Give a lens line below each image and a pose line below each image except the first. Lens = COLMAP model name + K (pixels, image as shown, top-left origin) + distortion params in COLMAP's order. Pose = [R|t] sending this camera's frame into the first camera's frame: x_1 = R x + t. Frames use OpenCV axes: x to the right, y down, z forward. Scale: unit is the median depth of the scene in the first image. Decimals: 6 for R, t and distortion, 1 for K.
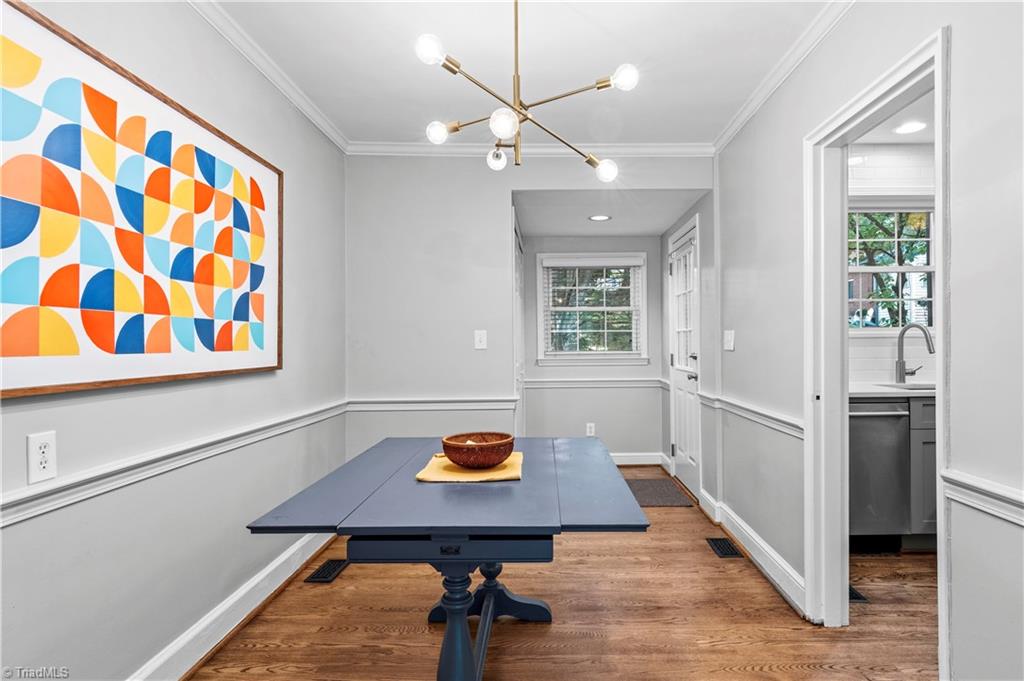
lens RADIAL K [[570.0, 0, 535.3], [0, 570.0, 343.4], [0, 0, 1]] dist [-0.002945, -0.001978]
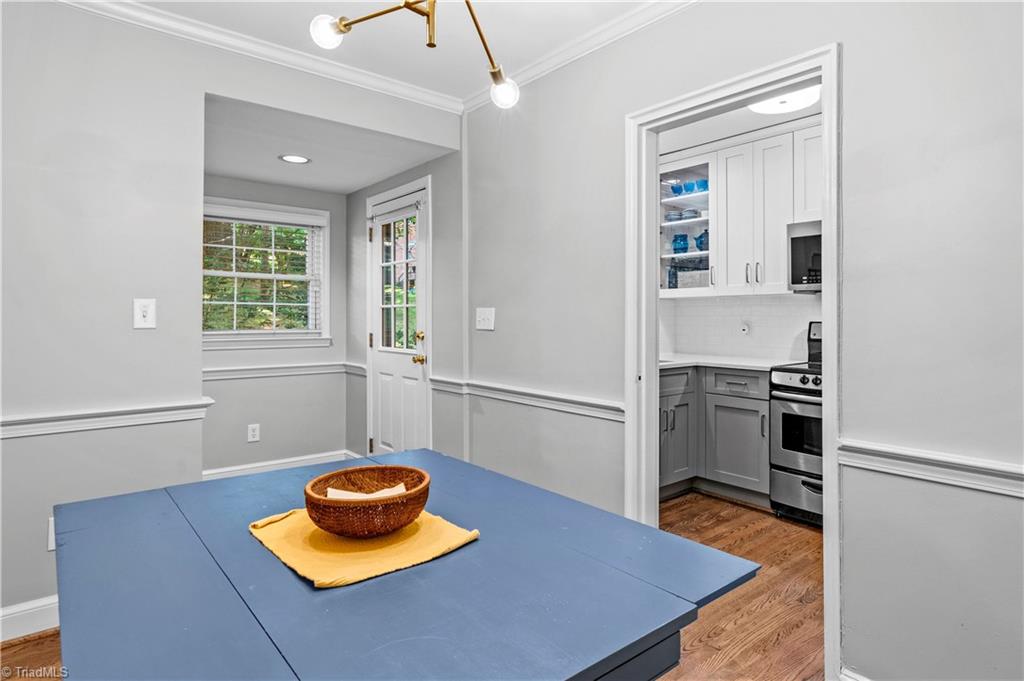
lens RADIAL K [[580.6, 0, 545.3], [0, 580.6, 314.3], [0, 0, 1]] dist [0.000066, -0.000884]
pose [[0.745298, 0.014087, 0.666582, -0.188532], [-0.007562, 0.999891, -0.012676, -0.001419], [-0.666688, 0.004407, 0.745324, 0.217964]]
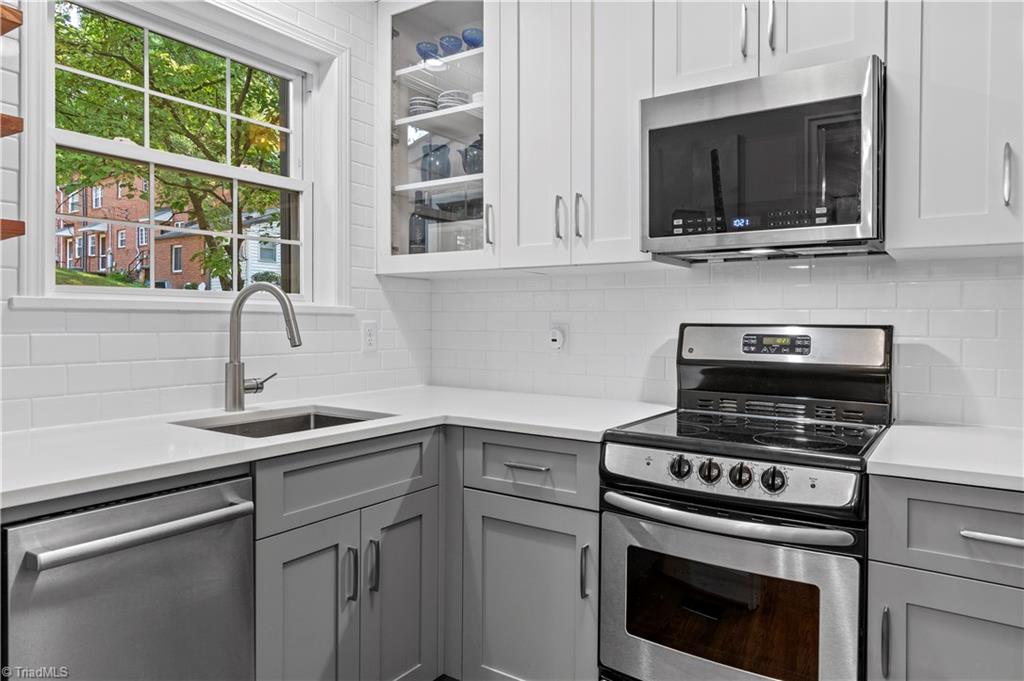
lens RADIAL K [[664.2, 0, 551.3], [0, 664.2, 329.6], [0, 0, 1]] dist [-0.002768, -0.000327]
pose [[0.527793, 0.000761, 0.849373, 0.296616], [-0.008823, 0.999951, 0.004586, -0.001185], [-0.849327, -0.009914, 0.527774, 0.461603]]
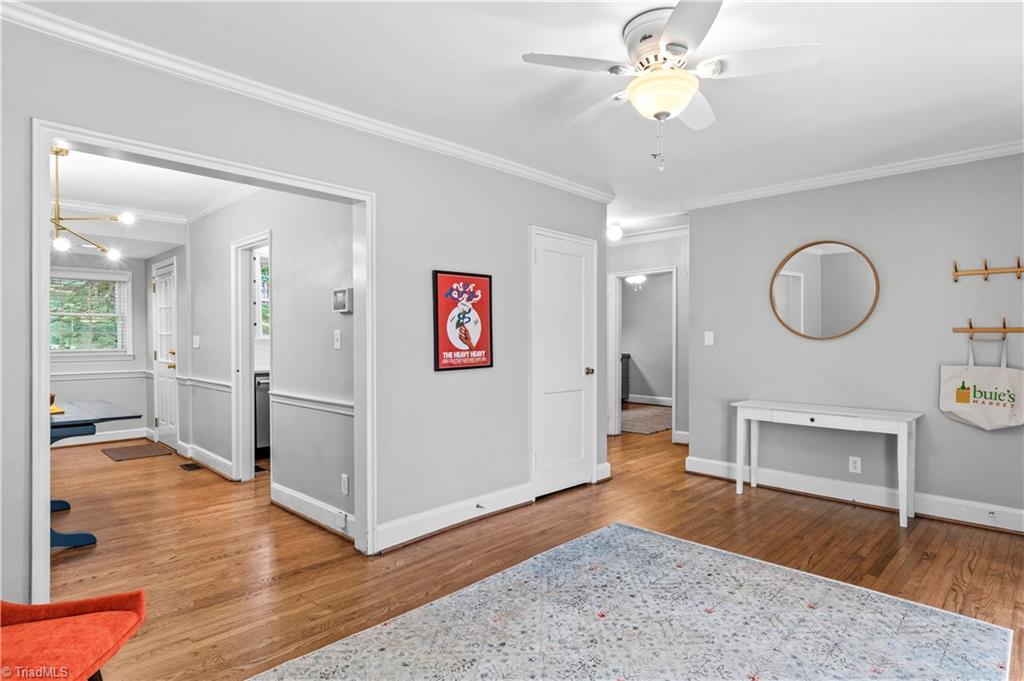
lens RADIAL K [[558.2, 0, 534.5], [0, 558.2, 344.7], [0, 0, 1]] dist [0.000104, -0.000448]
pose [[0.675901, -0.003171, 0.736986, -0.162128], [-0.001383, 0.999984, 0.005570, -0.007019], [-0.736991, -0.004784, 0.675885, -0.706281]]
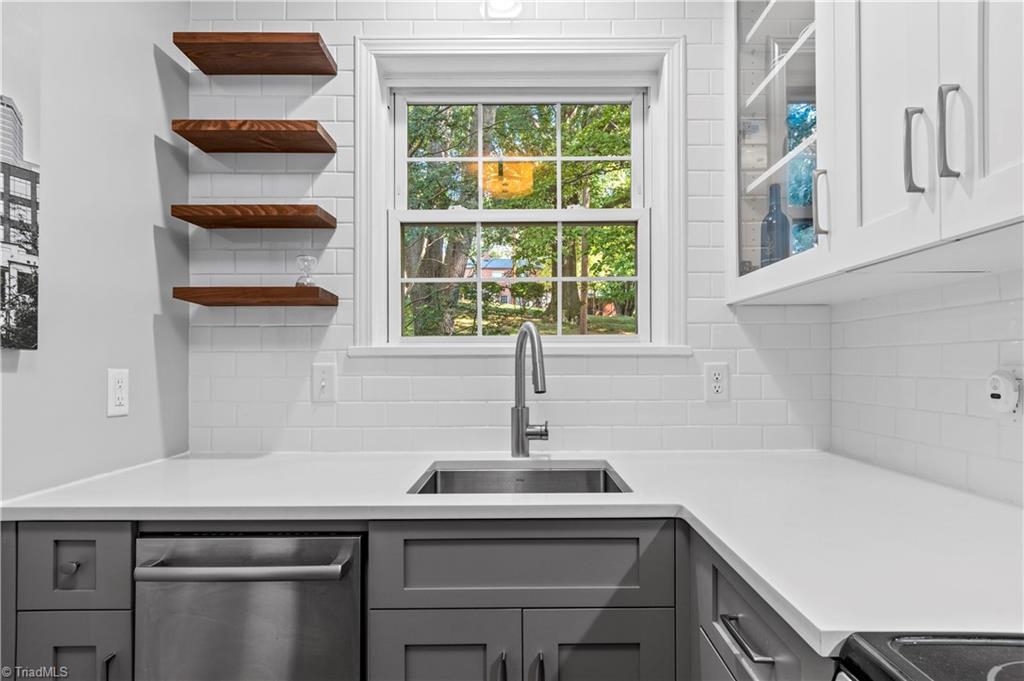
lens RADIAL K [[562.8, 0, 514.4], [0, 562.8, 366.3], [0, 0, 1]] dist [0.003608, 0.000203]
pose [[0.999991, 0.003248, 0.002858, 0.595623], [-0.003252, 0.999994, 0.001253, -0.002520], [-0.002854, -0.001263, 0.999995, 0.513624]]
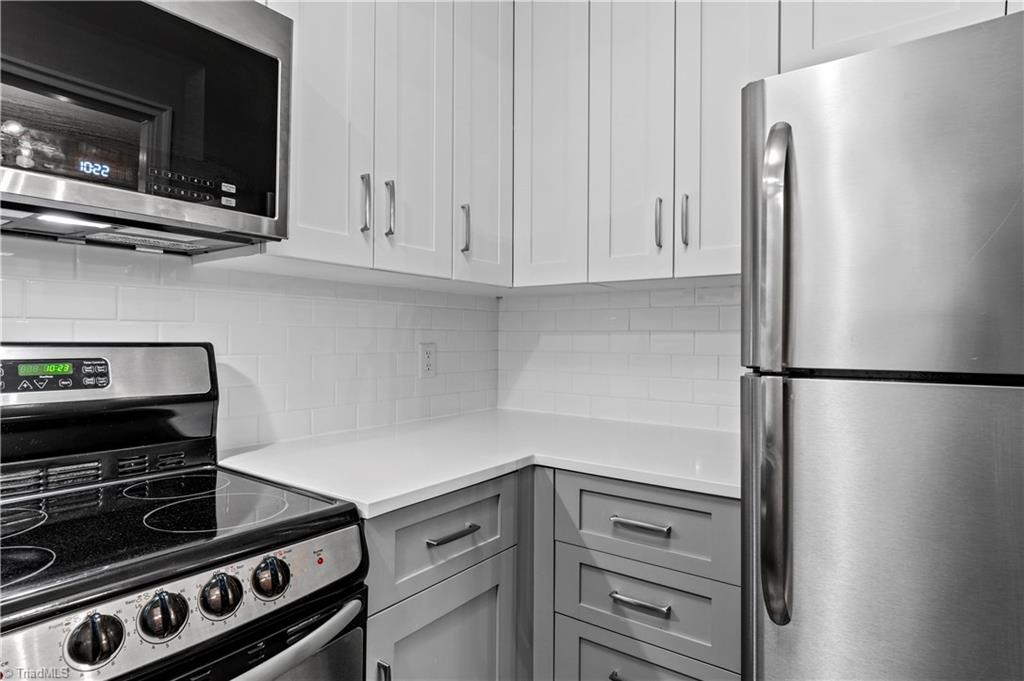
lens RADIAL K [[558.2, 0, 534.5], [0, 558.2, 344.7], [0, 0, 1]] dist [0.000104, -0.000448]
pose [[-0.820365, -0.005687, 0.571813, 0.475881], [-0.003035, 0.999980, 0.005592, -0.005537], [-0.571833, 0.002852, -0.820365, 0.665995]]
